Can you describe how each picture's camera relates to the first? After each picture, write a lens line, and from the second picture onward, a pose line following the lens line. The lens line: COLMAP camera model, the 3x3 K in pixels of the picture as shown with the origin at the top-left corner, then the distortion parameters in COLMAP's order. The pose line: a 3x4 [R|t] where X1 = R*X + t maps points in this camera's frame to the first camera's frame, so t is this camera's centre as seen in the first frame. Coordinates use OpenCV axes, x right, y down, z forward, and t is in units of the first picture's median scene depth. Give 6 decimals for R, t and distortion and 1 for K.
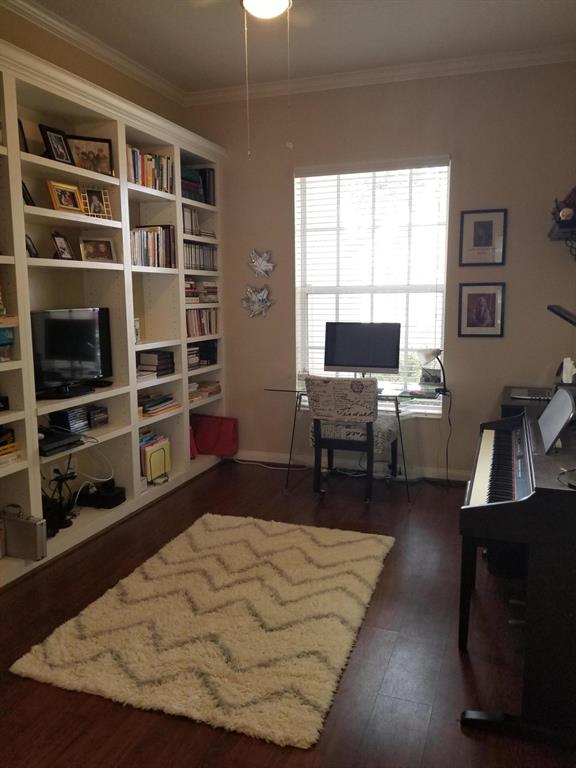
lens RADIAL K [[613.4, 0, 289.3], [0, 613.4, 383.3], [0, 0, 1]] dist [0.018291, 0.001171]
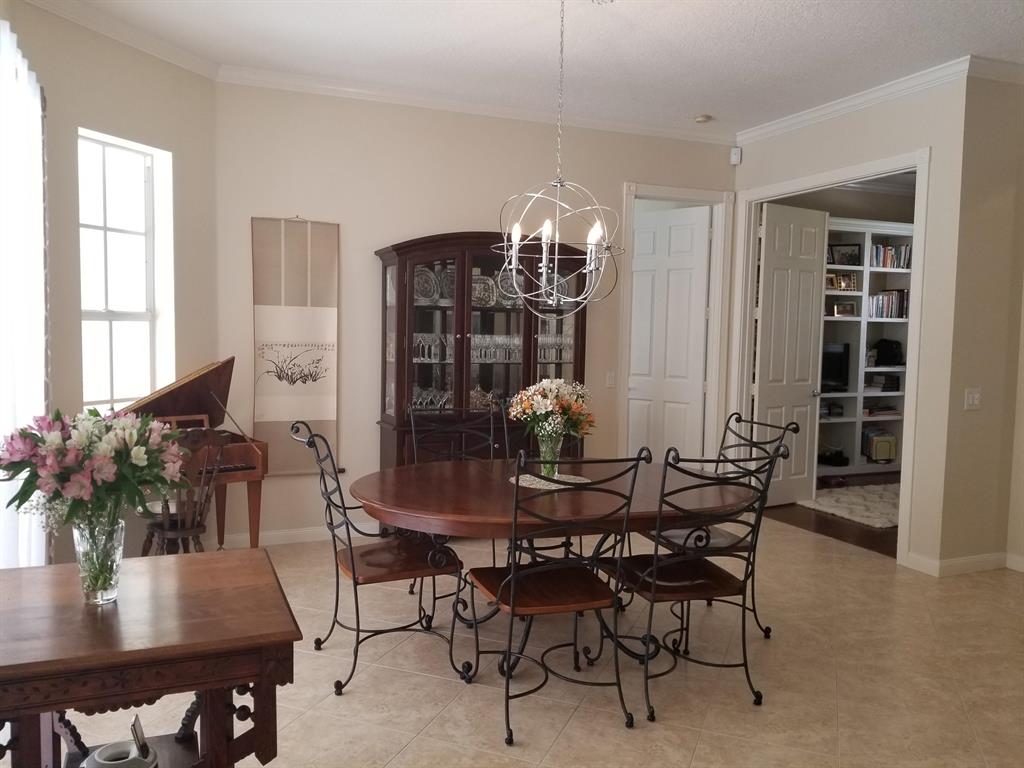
lens RADIAL K [[817.9, 0, 513.0], [0, 817.9, 382.2], [0, 0, 1]] dist [0.018291, 0.001171]
pose [[0.684453, 0.068265, -0.725854, 0.673908], [-0.120473, 0.992510, -0.020258, 0.128036], [0.719034, 0.101311, 0.687550, -1.113302]]
